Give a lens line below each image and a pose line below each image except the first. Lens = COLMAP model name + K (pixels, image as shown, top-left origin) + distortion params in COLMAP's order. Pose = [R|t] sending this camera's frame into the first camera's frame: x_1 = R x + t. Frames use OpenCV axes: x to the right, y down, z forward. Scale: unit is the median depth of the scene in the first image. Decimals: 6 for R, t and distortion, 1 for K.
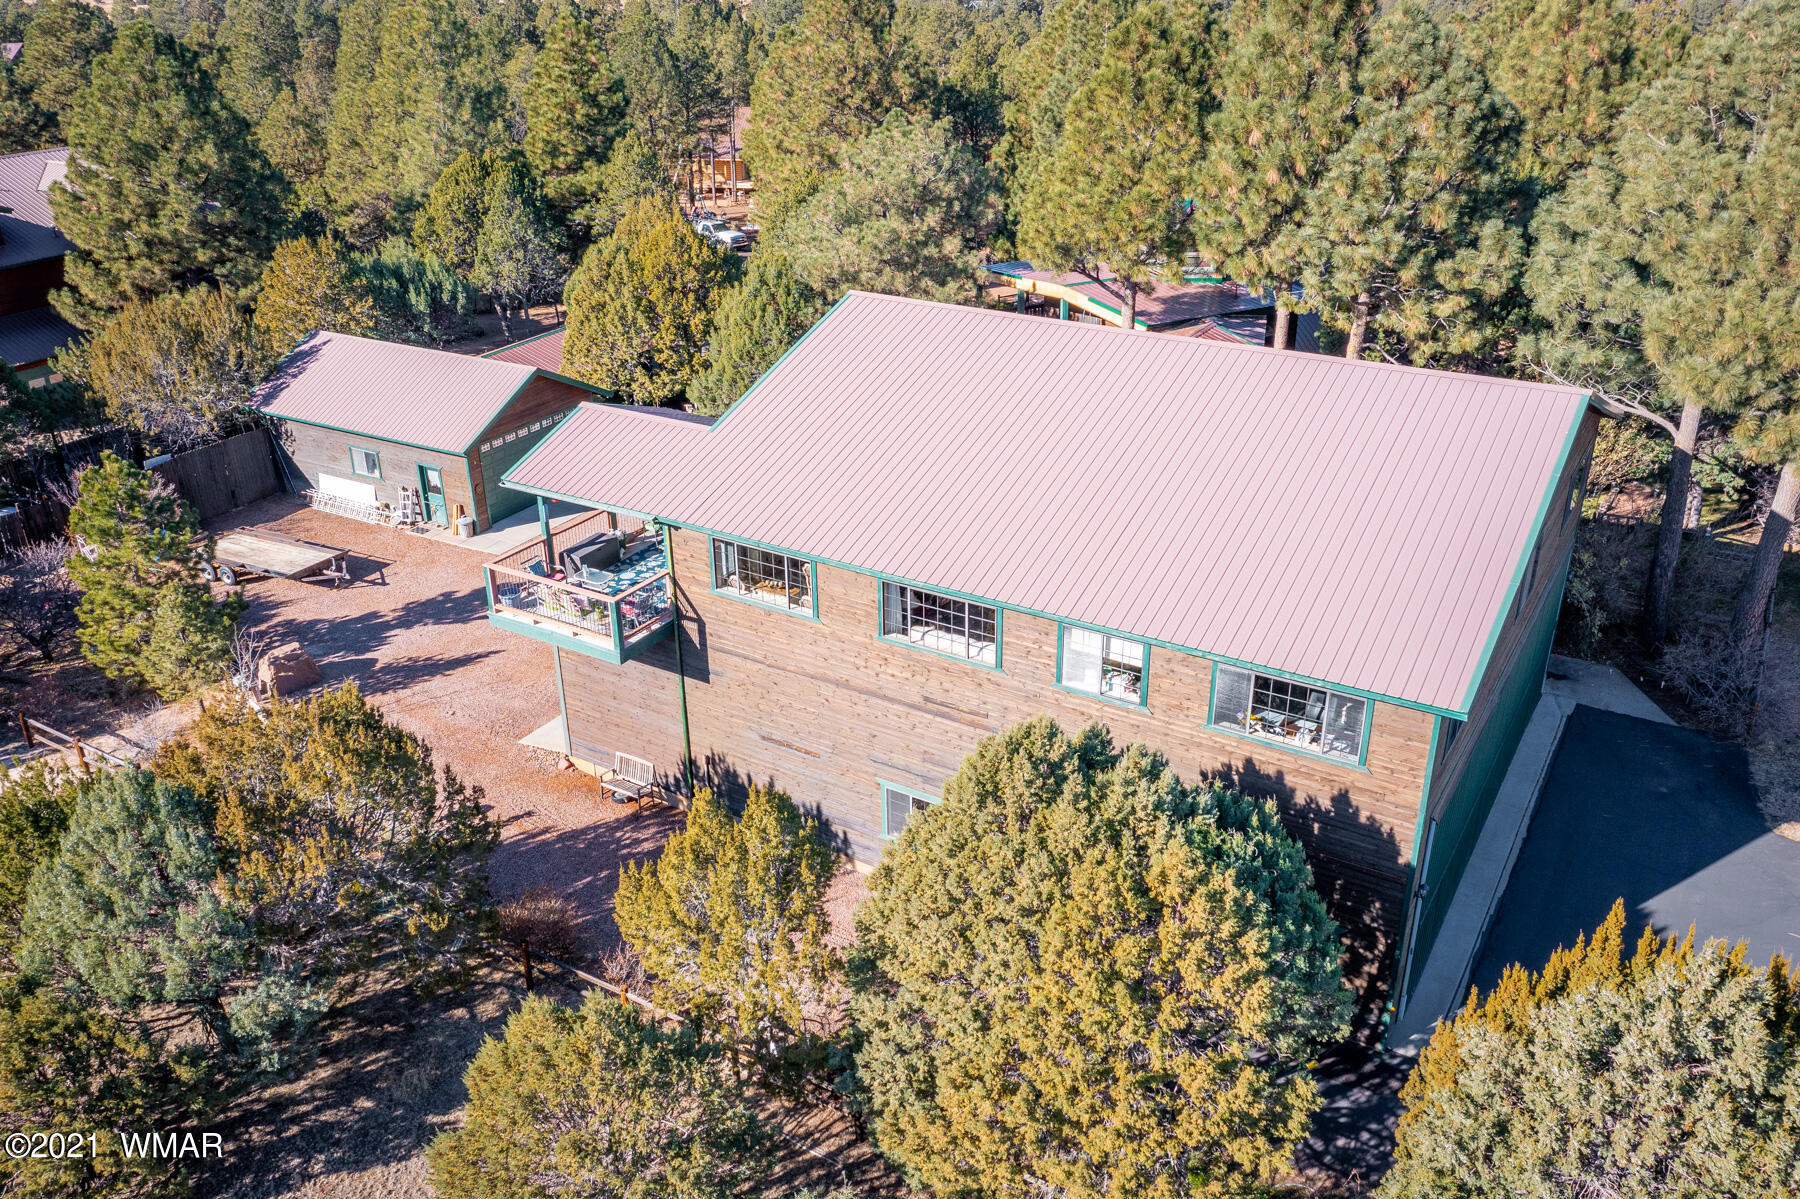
lens RADIAL K [[1393.3, 0, 900.0], [0, 1393.3, 599.5], [0, 0, 1]] dist [-0.010679, 0.011797]
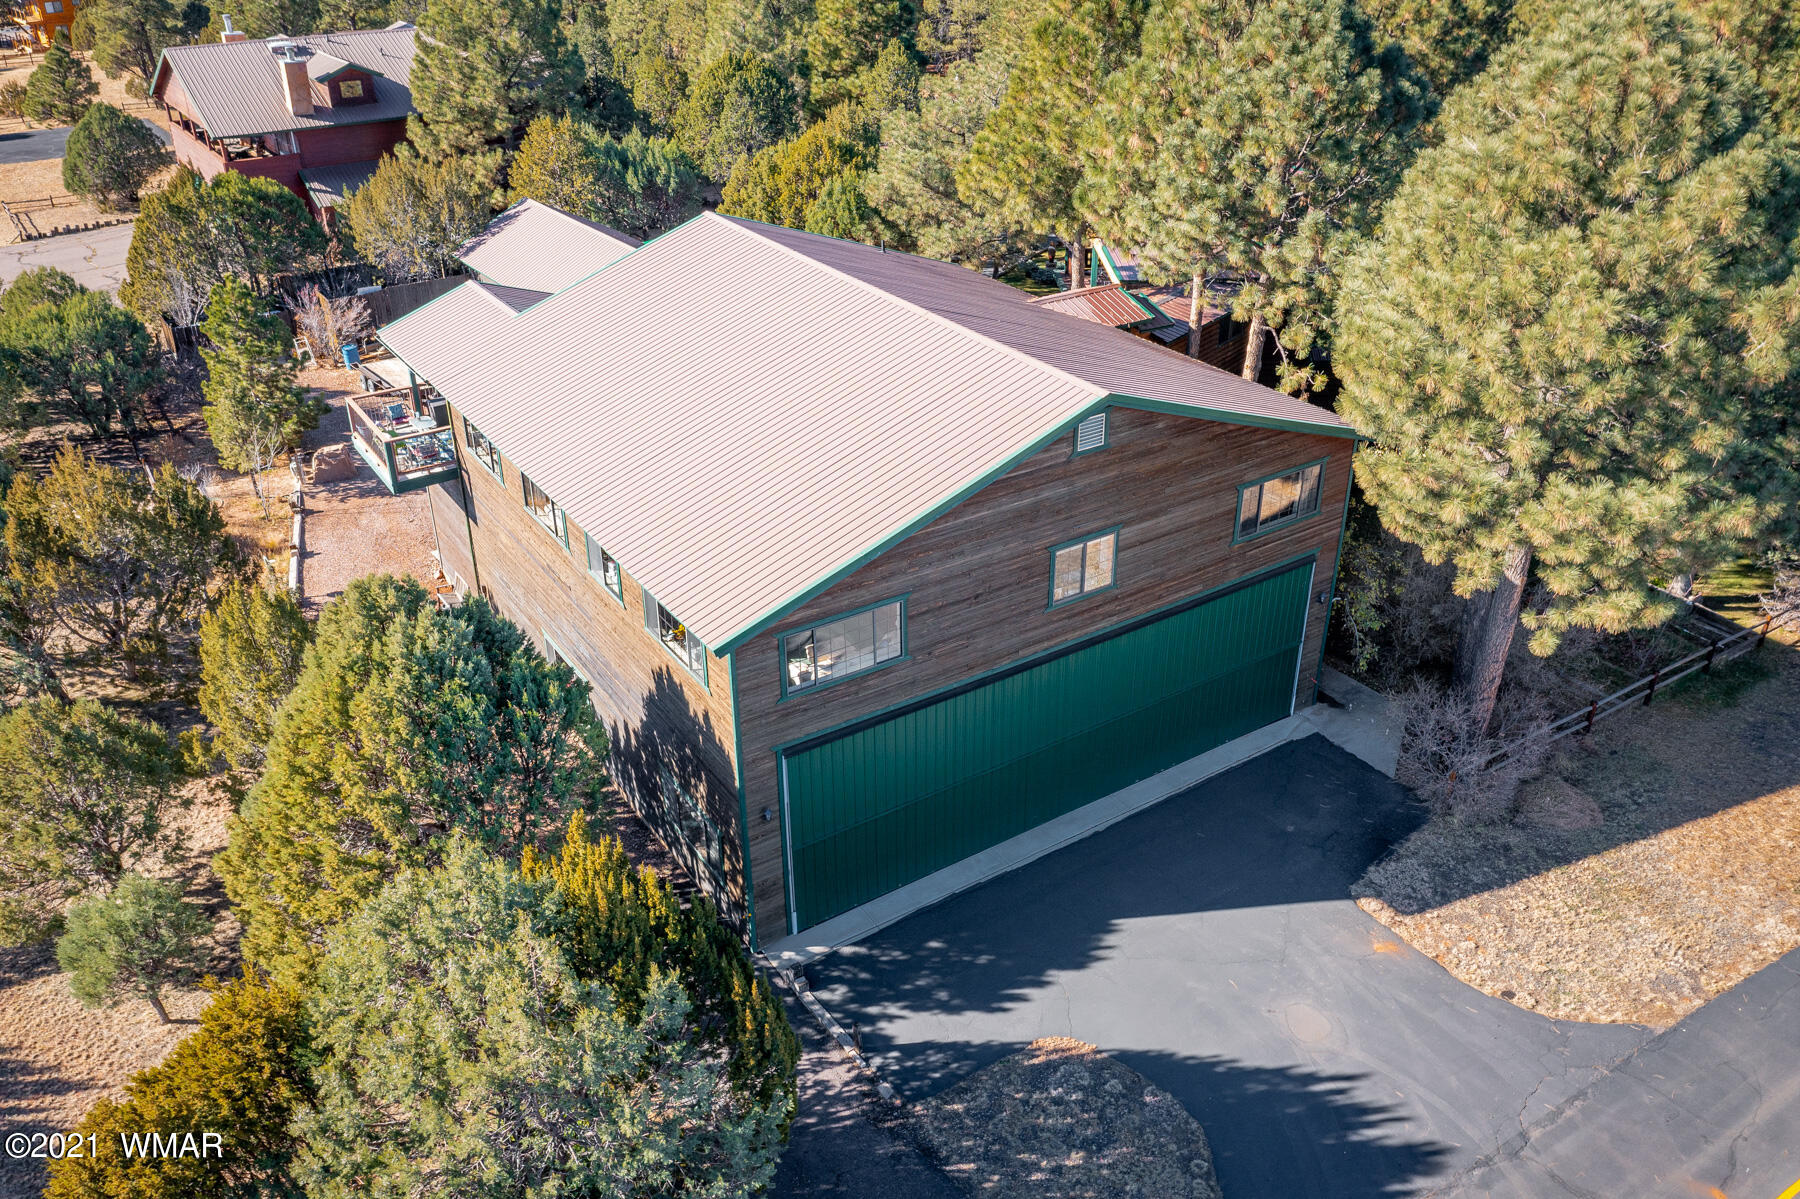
lens RADIAL K [[1393.3, 0, 900.0], [0, 1393.3, 599.5], [0, 0, 1]] dist [-0.010679, 0.011797]
pose [[0.907485, 0.208580, -0.364644, 0.332613], [-0.183438, 0.977651, 0.102705, -0.035547], [0.377917, -0.026314, 0.925465, 0.014952]]
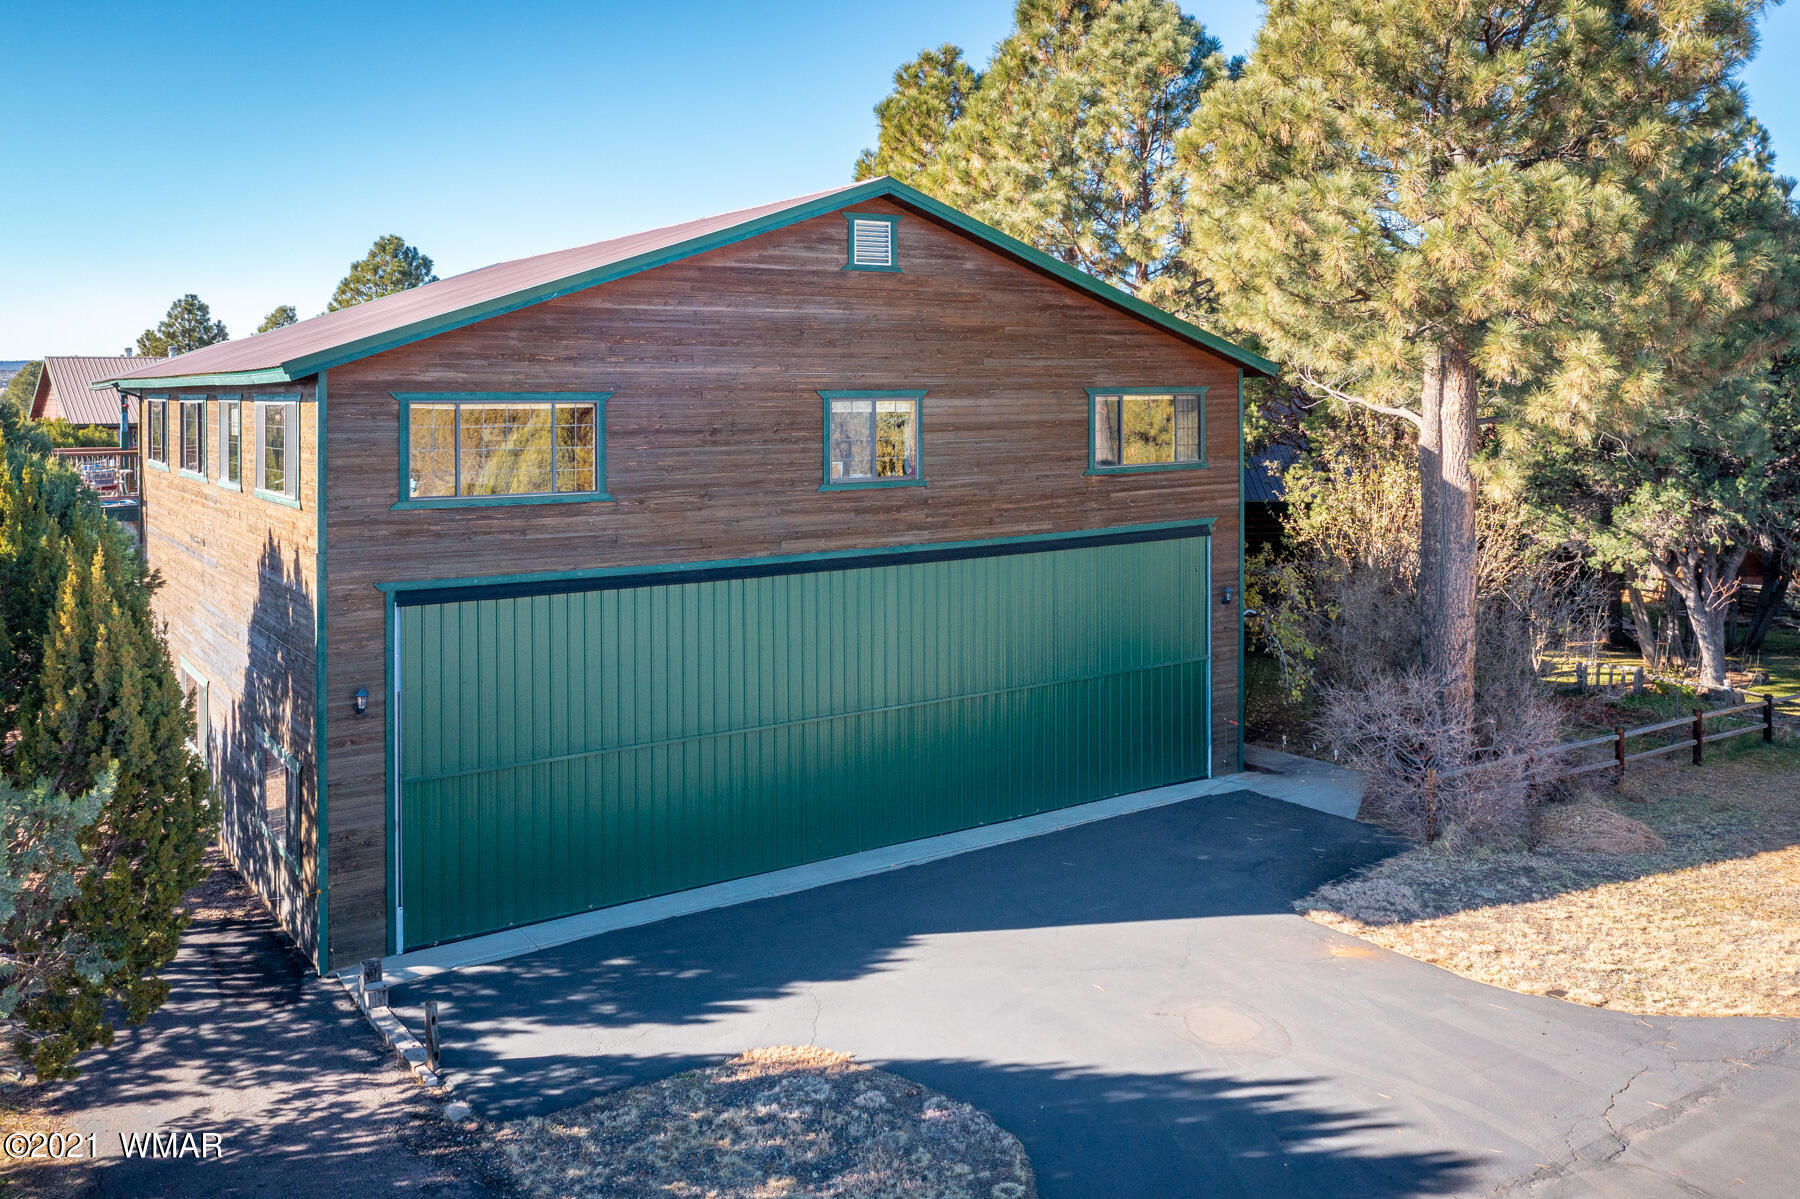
lens RADIAL K [[1418.7, 0, 961.2], [0, 1418.7, 598.6], [0, 0, 1]] dist [-0.009623, 0.009736]
pose [[0.914777, 0.010335, -0.403827, 0.378073], [-0.183984, 0.900628, -0.393723, 0.159306], [0.359629, 0.434467, 0.825776, 0.203335]]
